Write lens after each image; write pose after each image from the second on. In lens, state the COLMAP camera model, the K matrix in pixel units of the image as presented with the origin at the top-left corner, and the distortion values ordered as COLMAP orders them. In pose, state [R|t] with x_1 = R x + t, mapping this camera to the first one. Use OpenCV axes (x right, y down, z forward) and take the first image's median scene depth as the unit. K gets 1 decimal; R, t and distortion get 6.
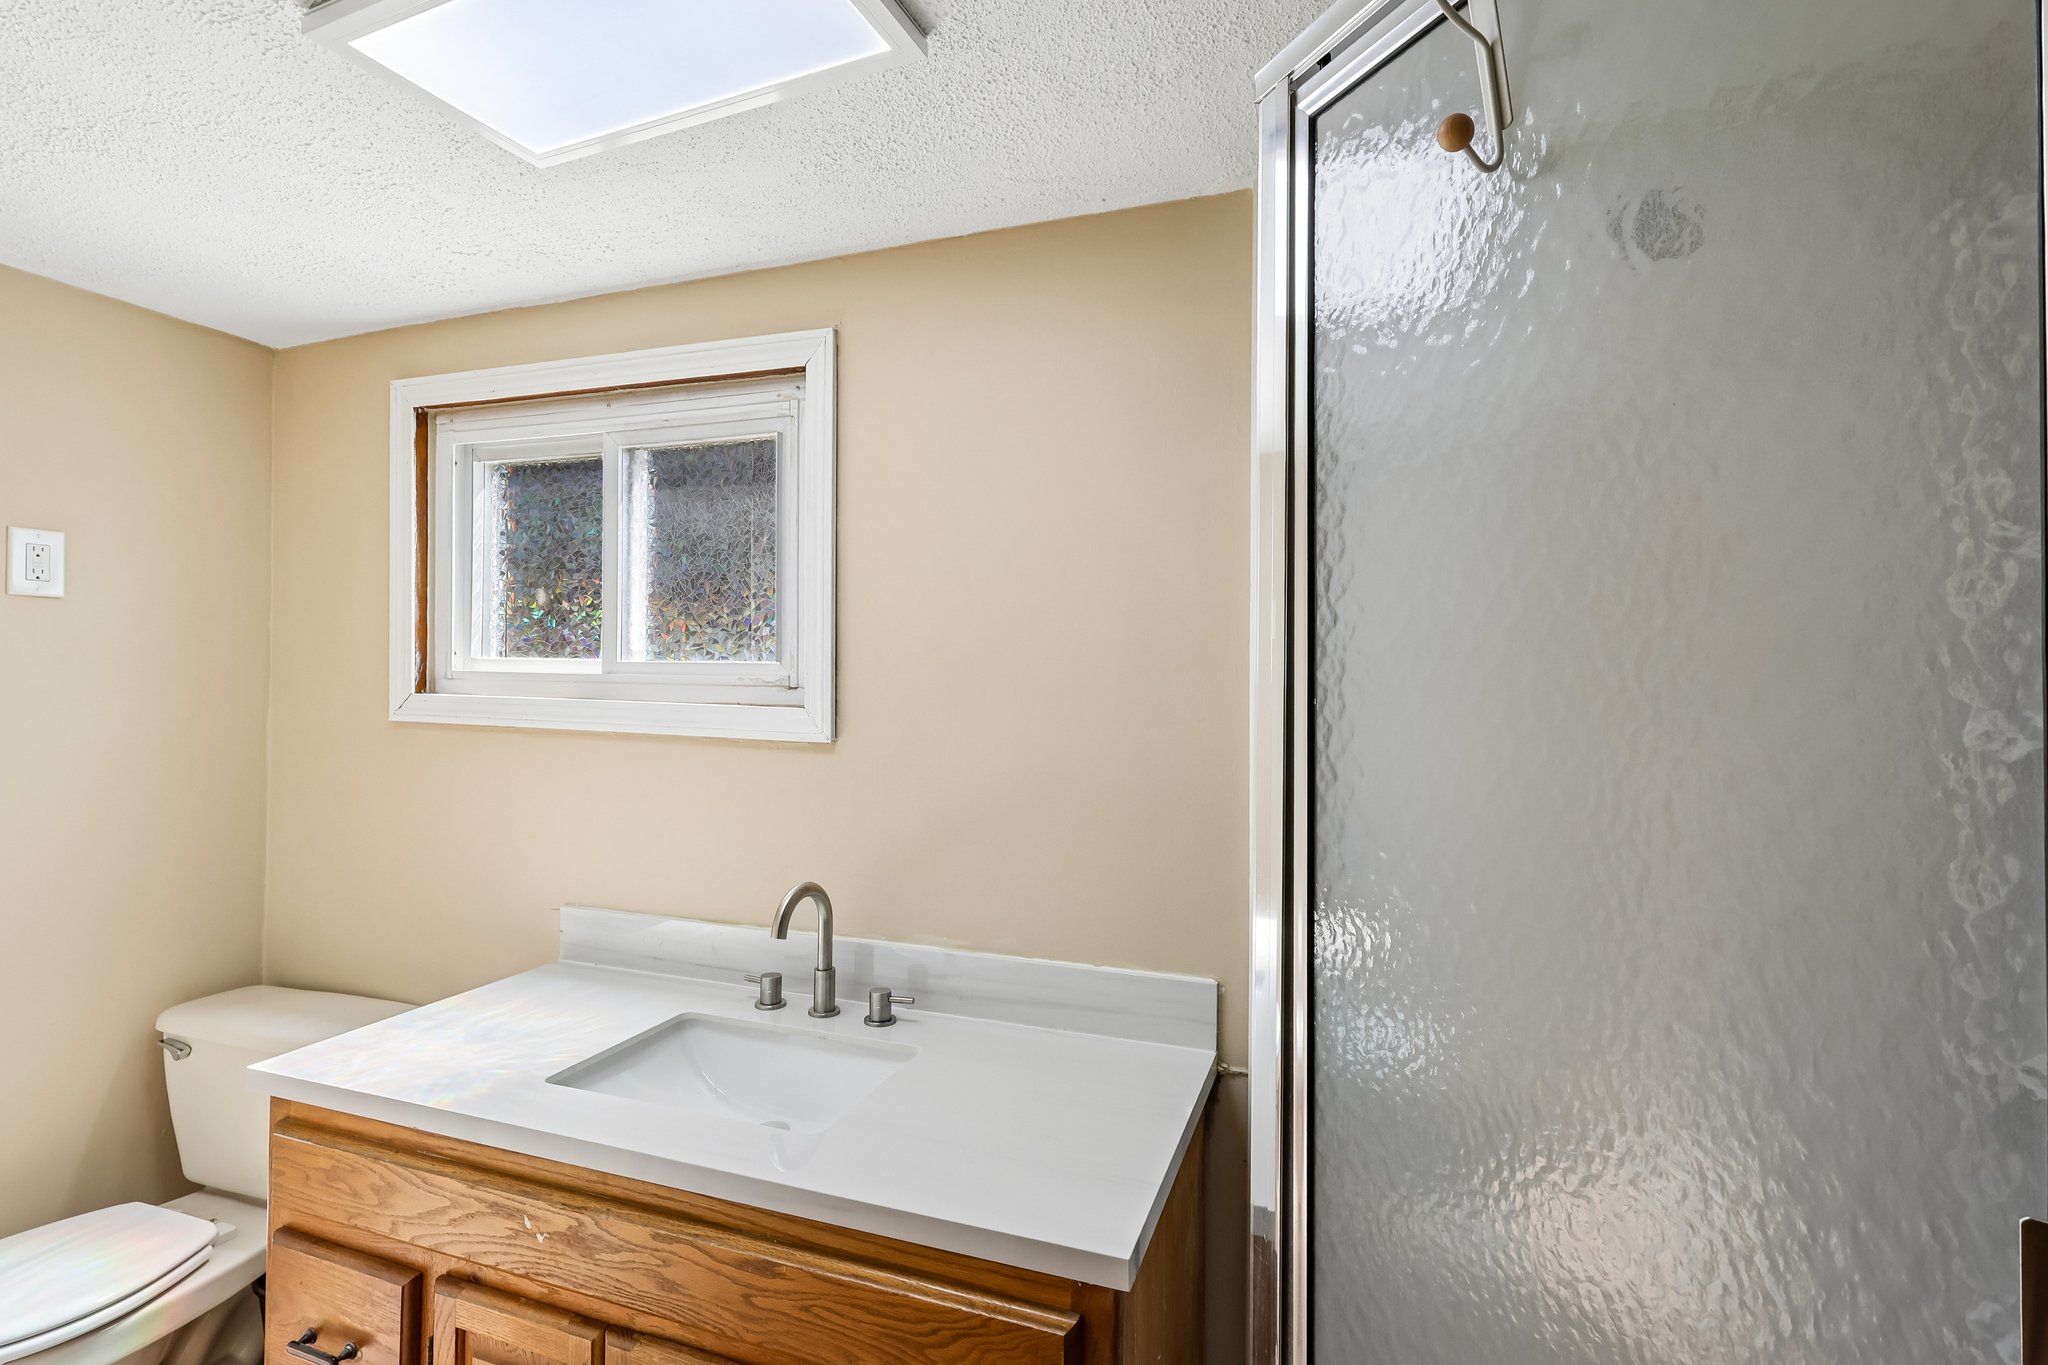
lens RADIAL K [[986.1, 0, 1022.0], [0, 986.1, 665.2], [0, 0, 1]] dist [-0.000989, -0.000210]
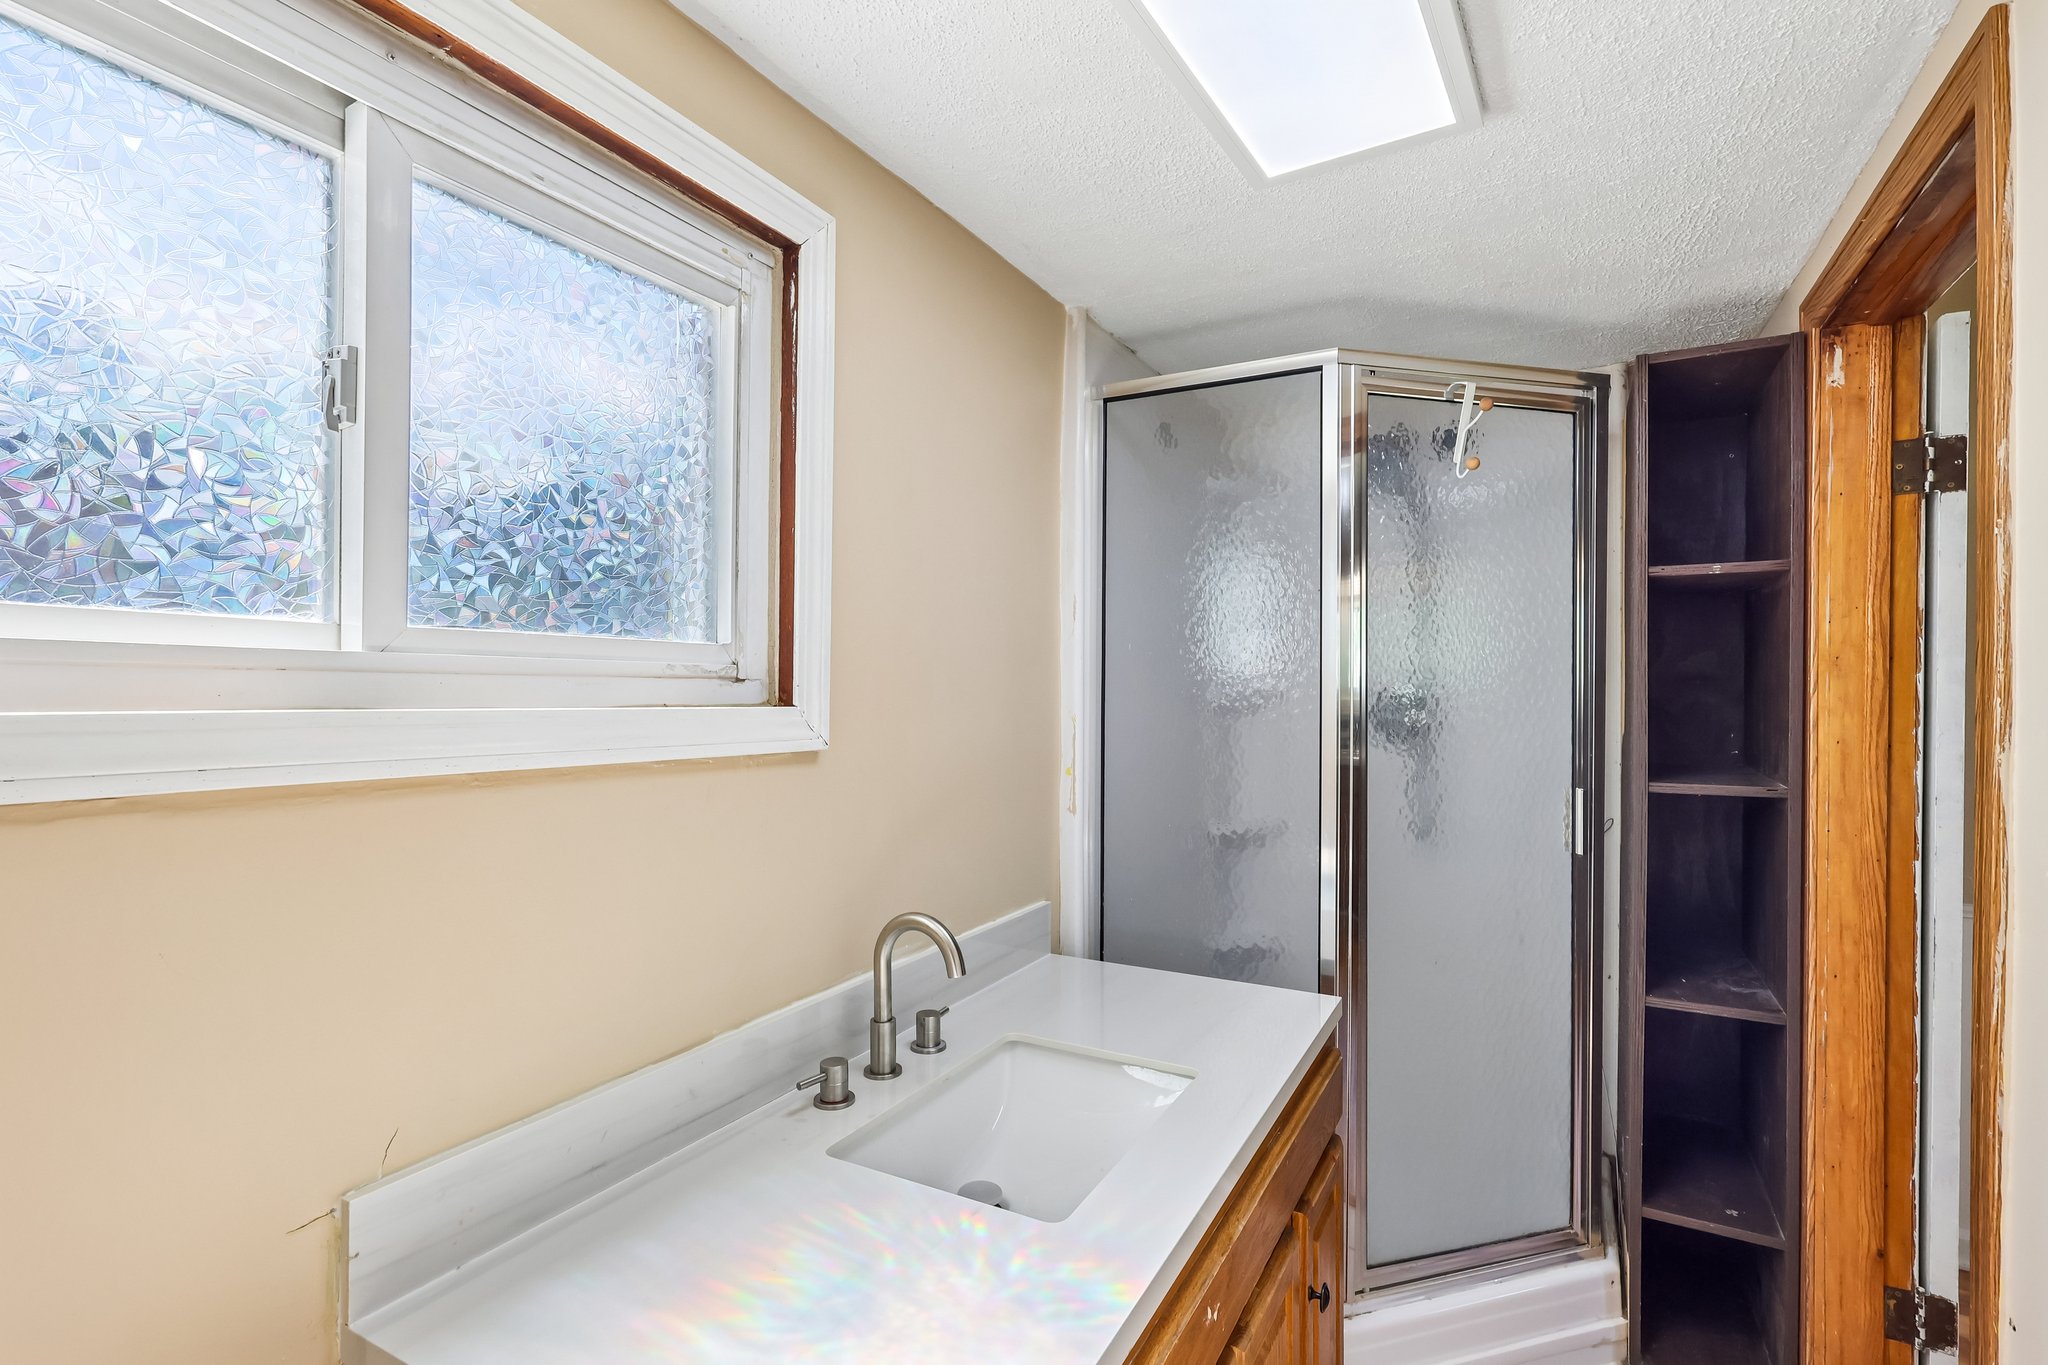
lens RADIAL K [[954.6, 0, 1024.0], [0, 954.6, 682.5], [0, 0, 1]] dist [-0.004279, -0.000661]
pose [[0.149618, -0.000111, 0.988744, -0.864951], [0.001010, 0.999999, -0.000041, 0.024766], [-0.988743, 0.001005, 0.149618, 0.682067]]
